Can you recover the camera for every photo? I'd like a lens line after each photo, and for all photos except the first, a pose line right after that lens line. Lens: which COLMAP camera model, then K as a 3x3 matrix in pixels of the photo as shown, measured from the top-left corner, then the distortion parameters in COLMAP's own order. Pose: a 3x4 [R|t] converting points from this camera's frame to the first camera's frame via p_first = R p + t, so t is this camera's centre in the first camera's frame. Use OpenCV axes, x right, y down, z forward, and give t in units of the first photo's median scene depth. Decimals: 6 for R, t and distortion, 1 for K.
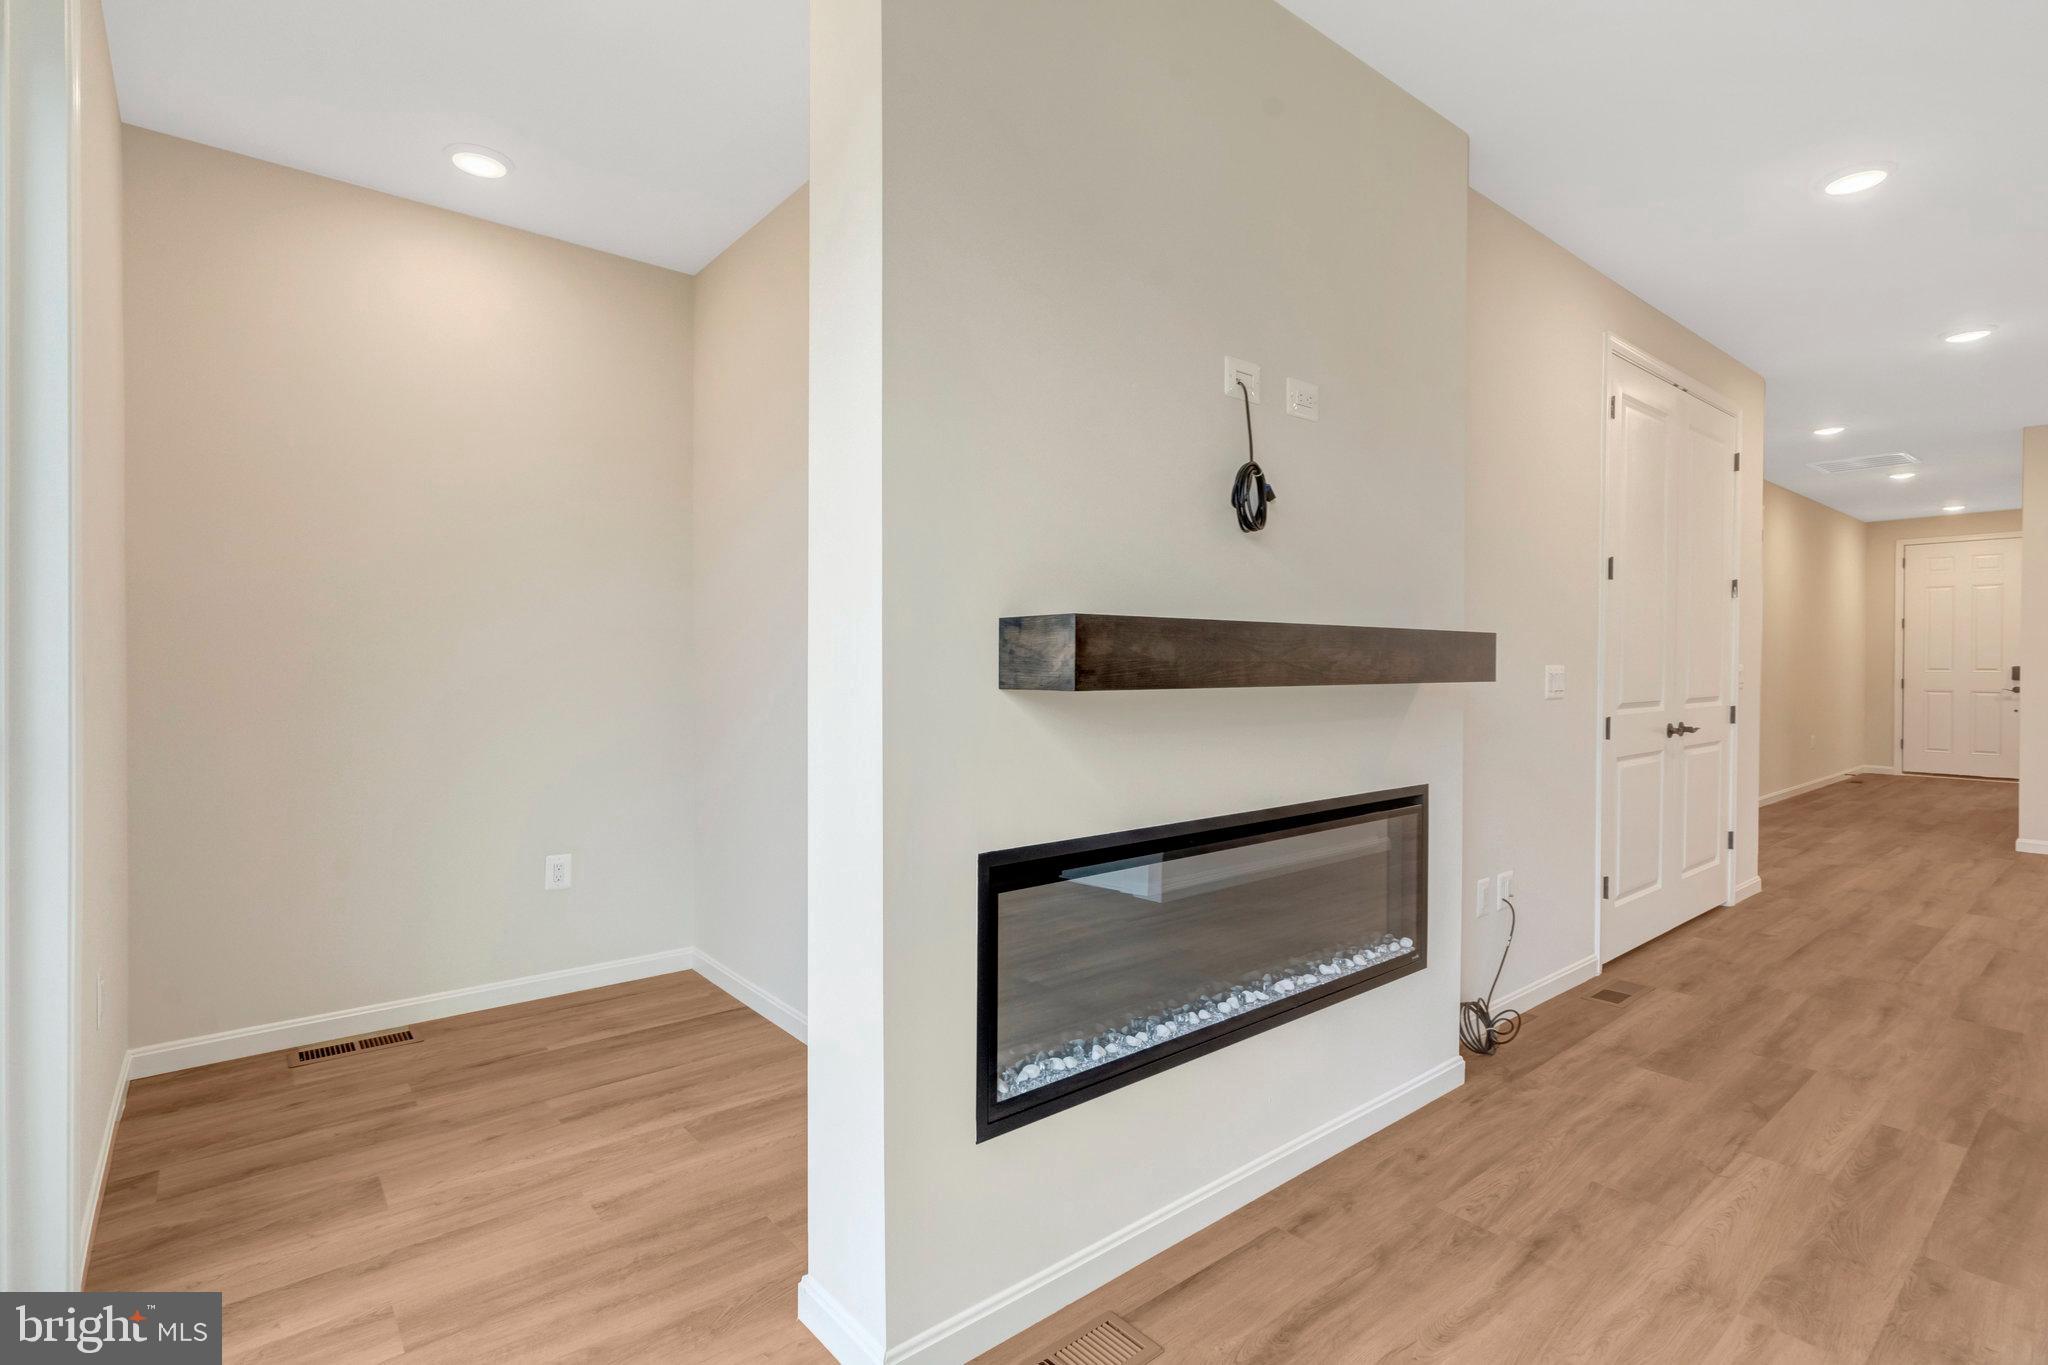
lens RADIAL K [[979.5, 0, 1025.9], [0, 979.5, 673.4], [0, 0, 1]] dist [0.000932, -0.000182]
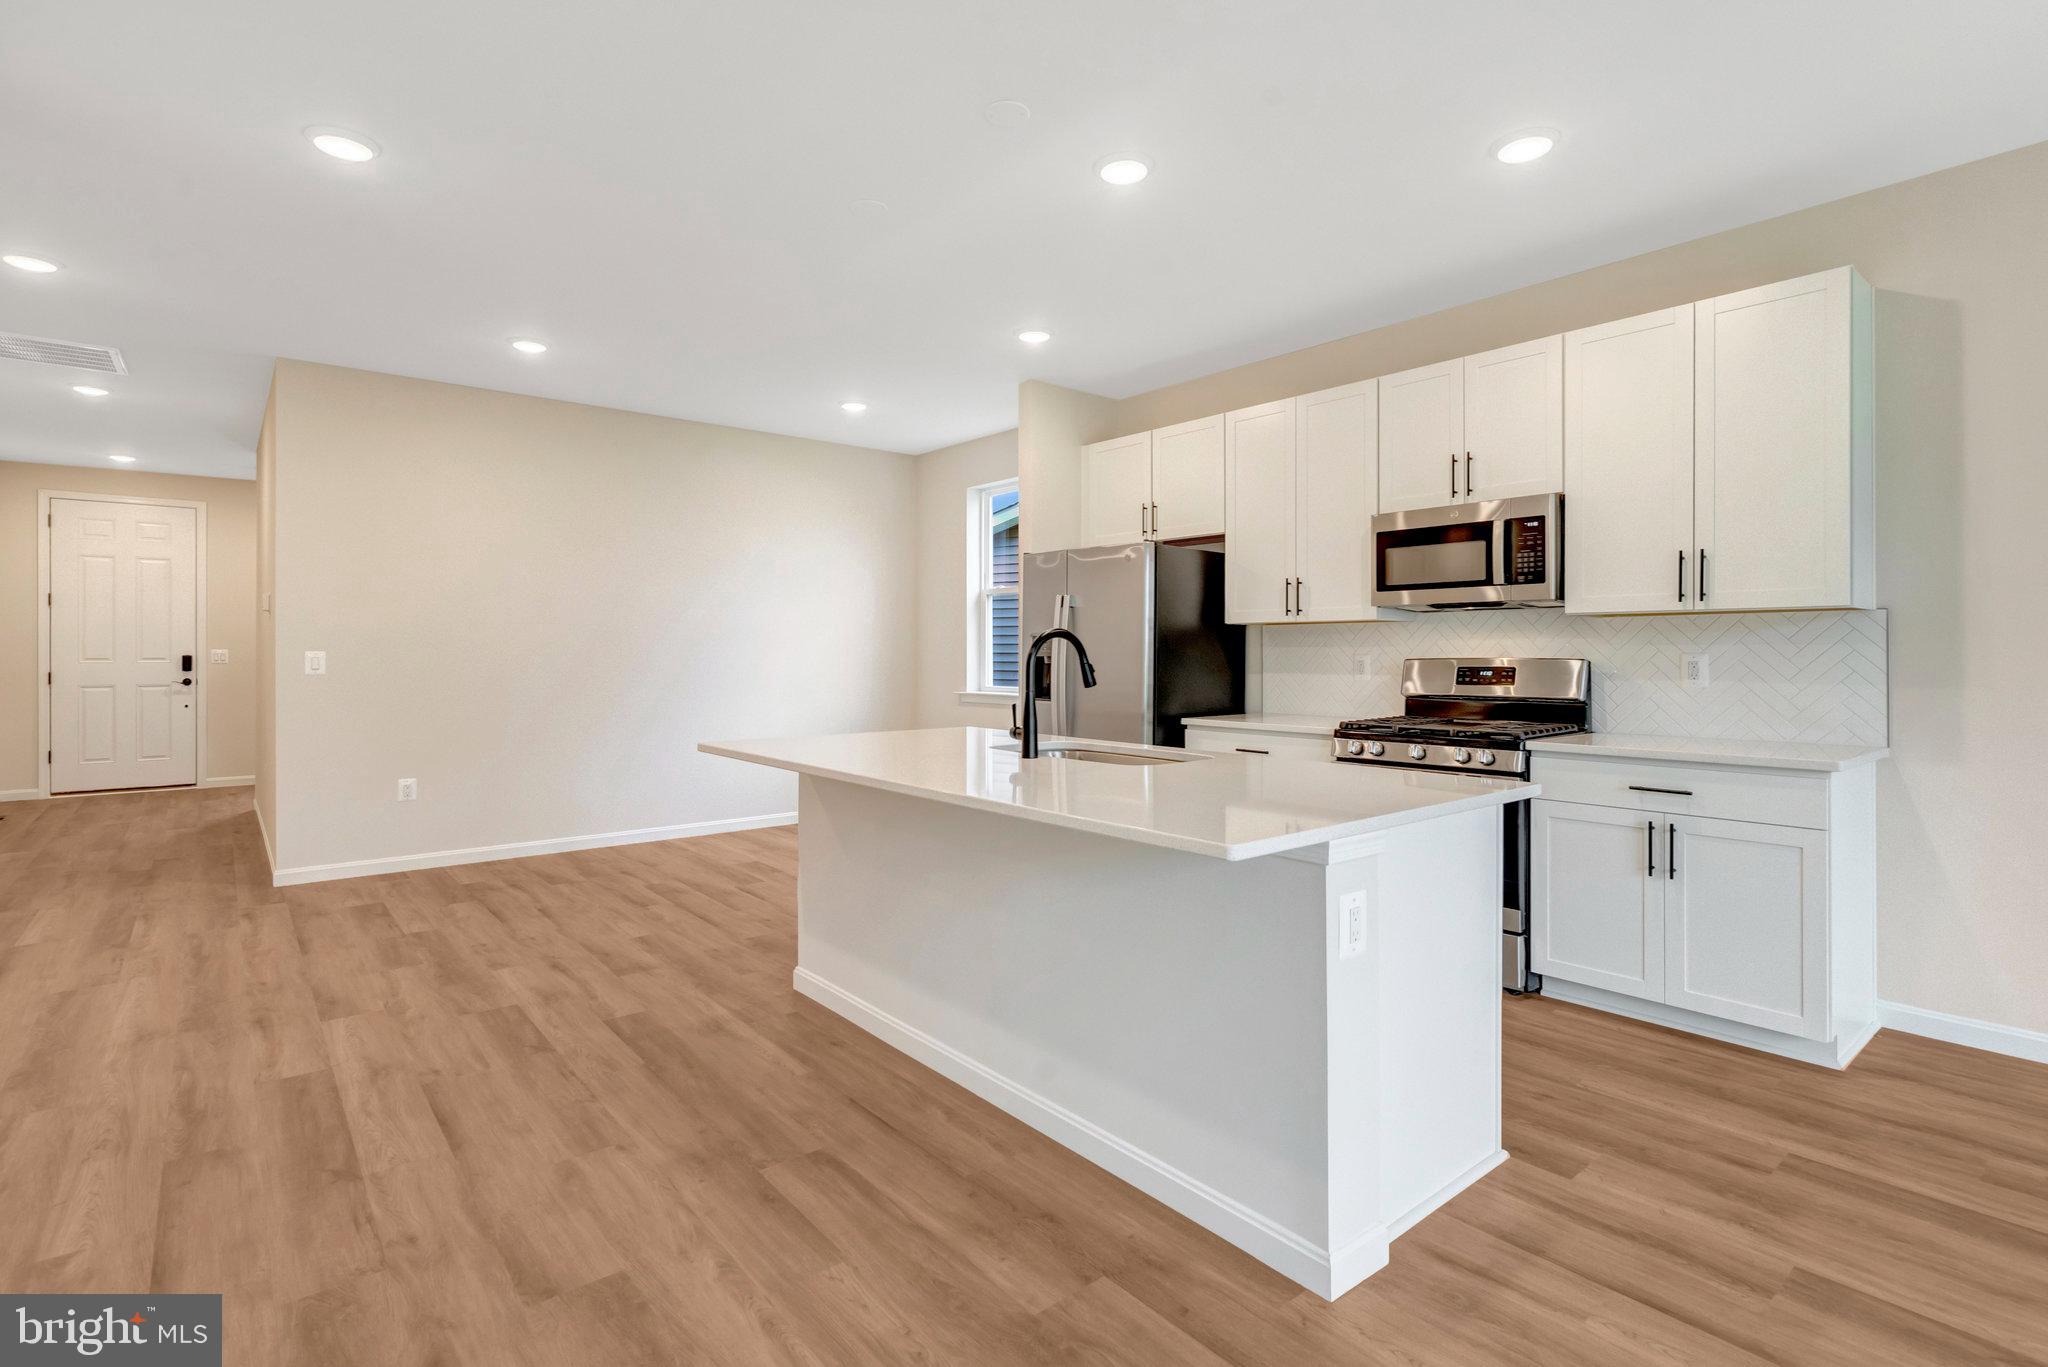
lens RADIAL K [[979.5, 0, 1037.5], [0, 979.5, 650.5], [0, 0, 1]] dist [0.000932, -0.000182]
pose [[-0.000166, 0.002777, 0.999996, 0.140596], [0.009007, 0.999956, -0.002775, -0.002026], [-0.999959, 0.009007, -0.000191, 0.249669]]
